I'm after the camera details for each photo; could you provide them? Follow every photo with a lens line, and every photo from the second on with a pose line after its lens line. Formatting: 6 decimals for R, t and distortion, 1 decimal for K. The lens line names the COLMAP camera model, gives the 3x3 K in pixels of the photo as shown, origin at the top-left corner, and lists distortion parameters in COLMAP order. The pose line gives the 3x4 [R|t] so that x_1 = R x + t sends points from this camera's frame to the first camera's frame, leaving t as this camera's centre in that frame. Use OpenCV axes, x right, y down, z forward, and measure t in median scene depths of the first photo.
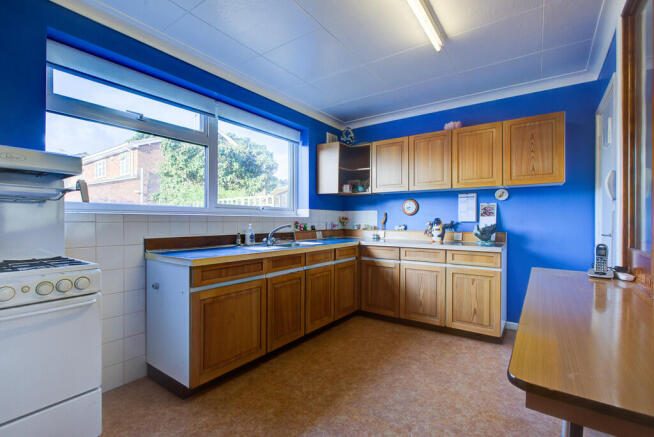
lens RADIAL K [[301.4, 0, 329.4], [0, 301.4, 219.6], [0, 0, 1]] dist [-0.002470, 0.000810]
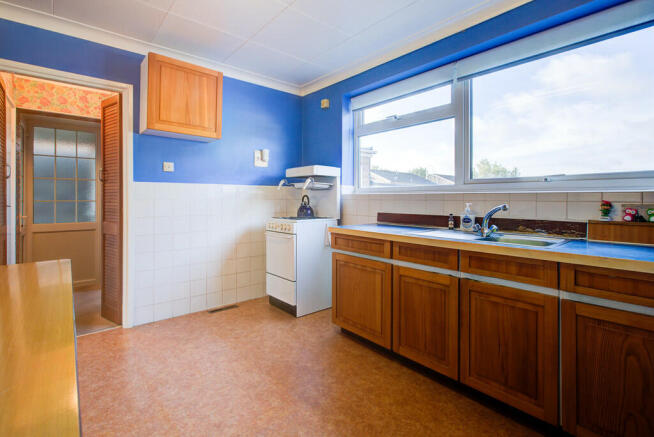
lens RADIAL K [[312.2, 0, 326.4], [0, 312.2, 199.8], [0, 0, 1]] dist [0.000127, 0.000053]
pose [[-0.254703, -0.001906, -0.967018, 0.718325], [-0.001719, 0.999997, -0.001519, 0.009210], [0.967018, 0.001275, -0.254705, 1.049231]]
